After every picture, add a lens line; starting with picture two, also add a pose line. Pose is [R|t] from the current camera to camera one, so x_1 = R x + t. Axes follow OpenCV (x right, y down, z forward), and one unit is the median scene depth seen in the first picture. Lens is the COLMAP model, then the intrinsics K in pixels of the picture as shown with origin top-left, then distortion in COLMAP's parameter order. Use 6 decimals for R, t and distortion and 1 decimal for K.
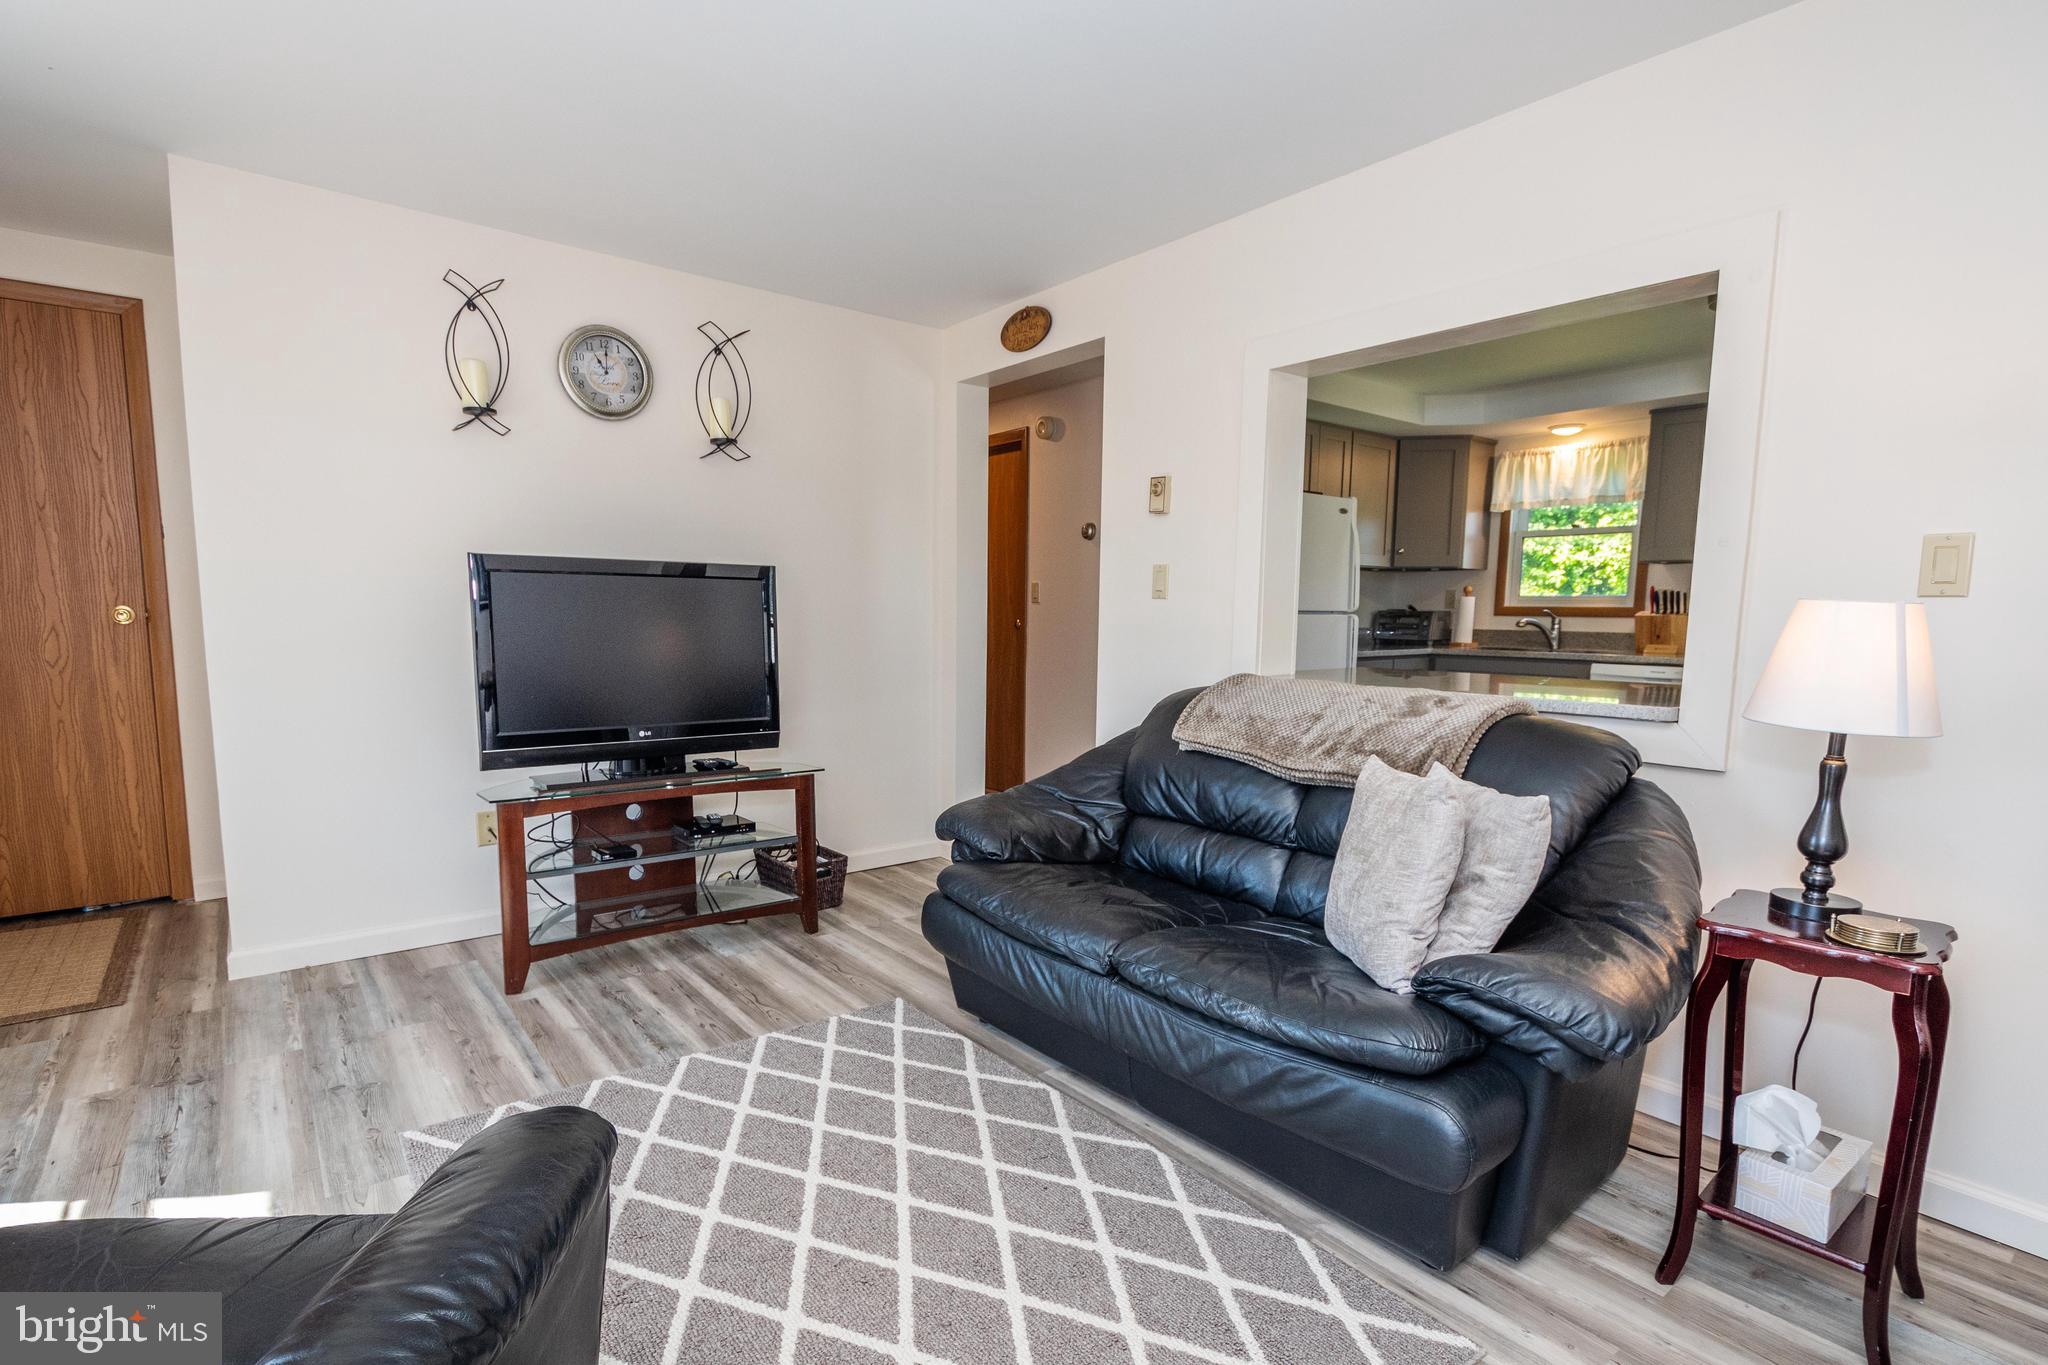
lens RADIAL K [[953.8, 0, 1024.6], [0, 953.8, 743.8], [0, 0, 1]] dist [0.000776, 0.000020]
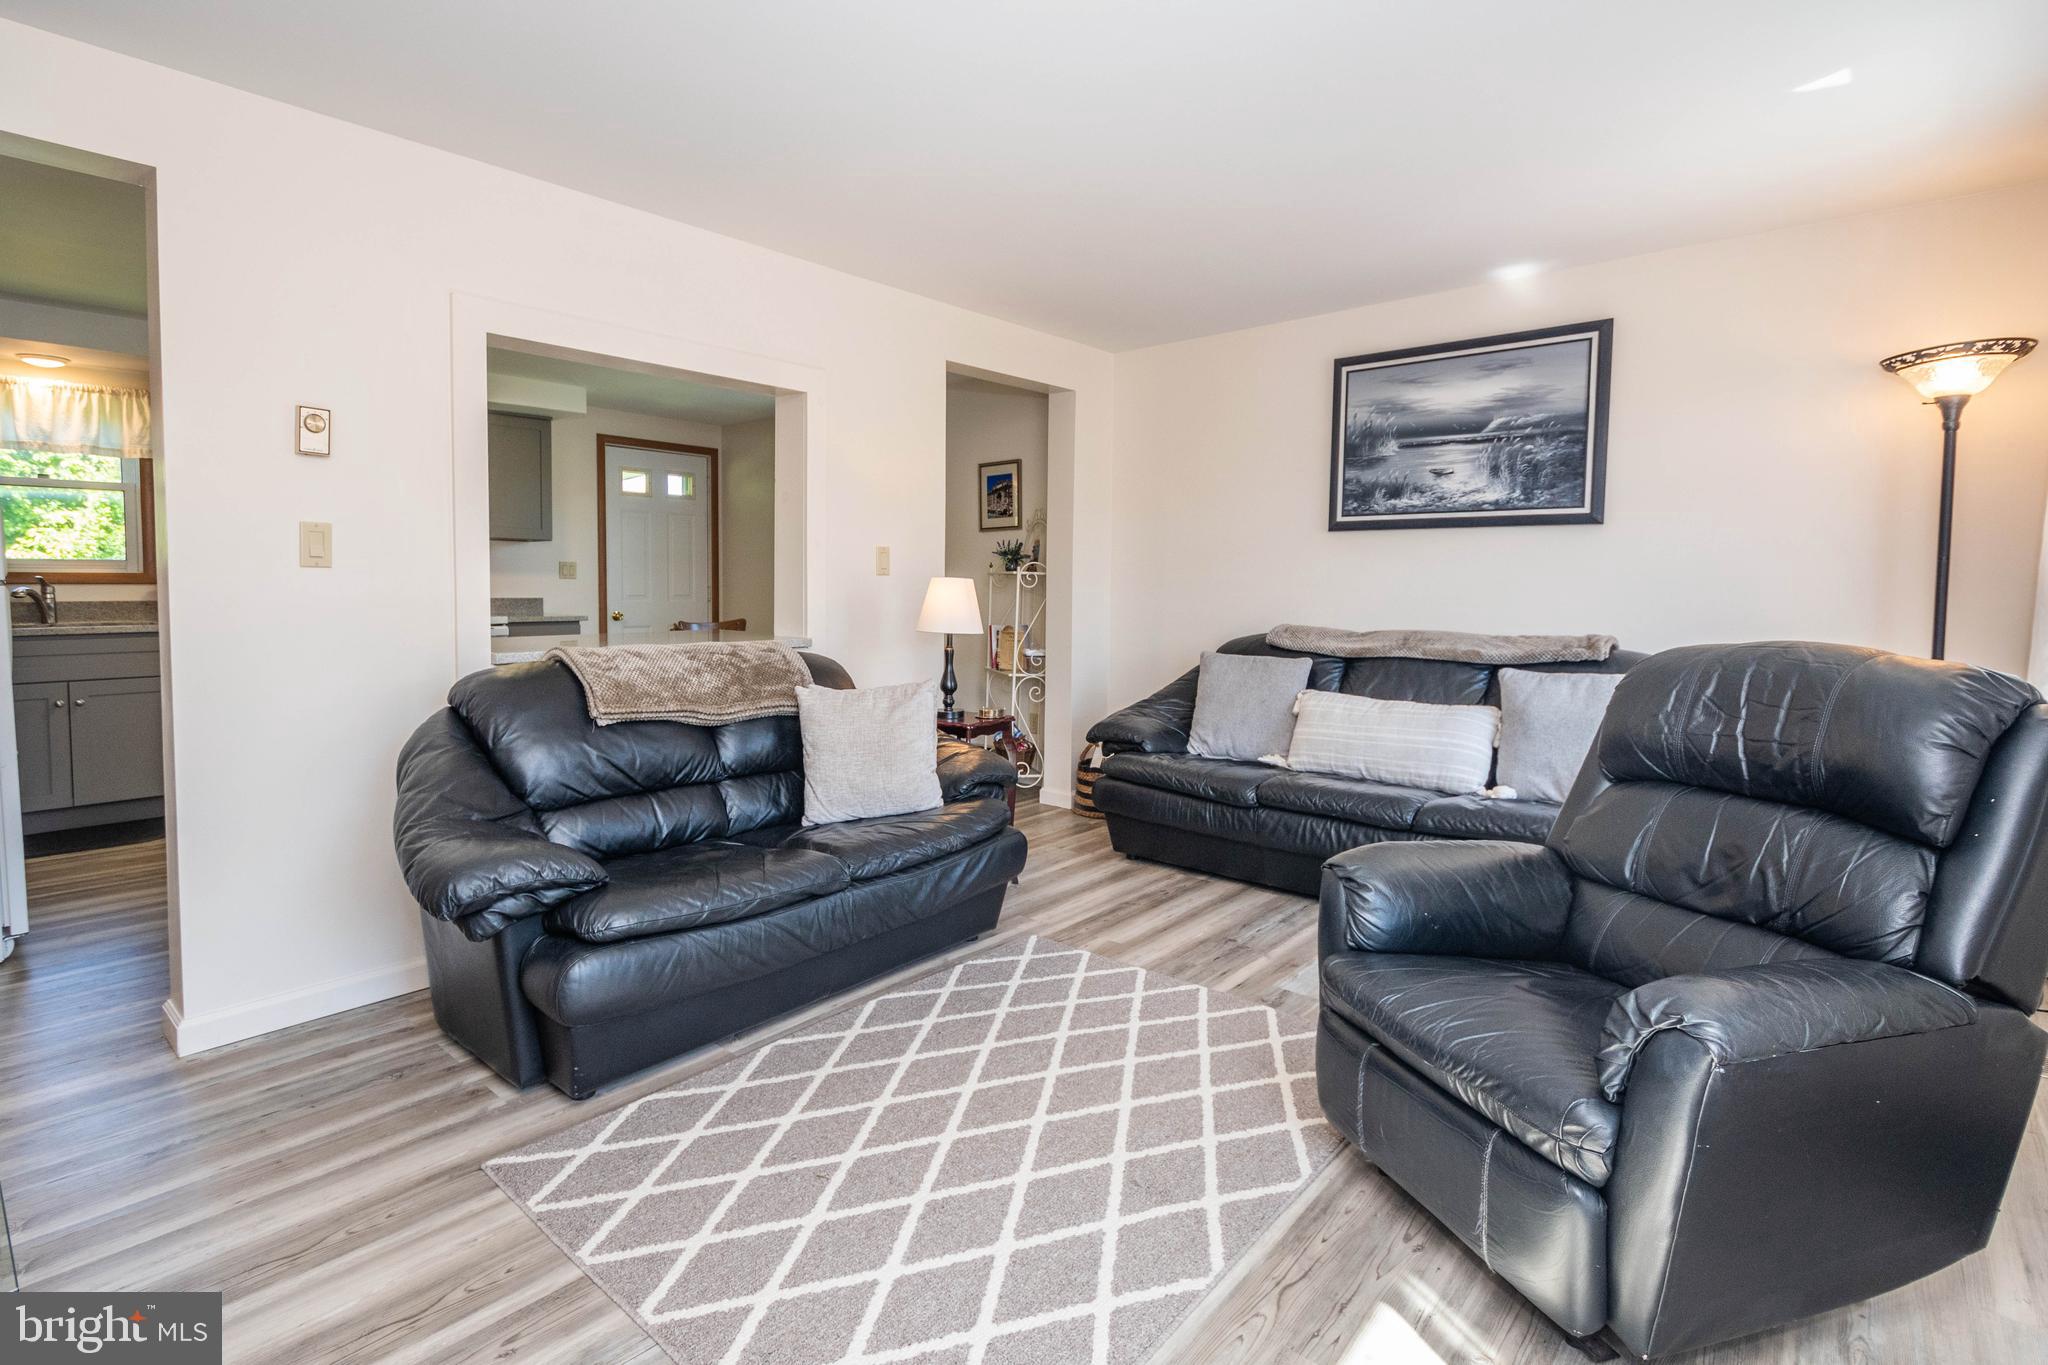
lens RADIAL K [[977.3, 0, 992.4], [0, 977.3, 681.5], [0, 0, 1]] dist [-0.015124, -0.000479]
pose [[-0.166192, -0.106330, 0.980344, -0.901621], [0.131376, 0.982919, 0.128881, -0.117118], [-0.977303, 0.150213, -0.149384, 0.773249]]
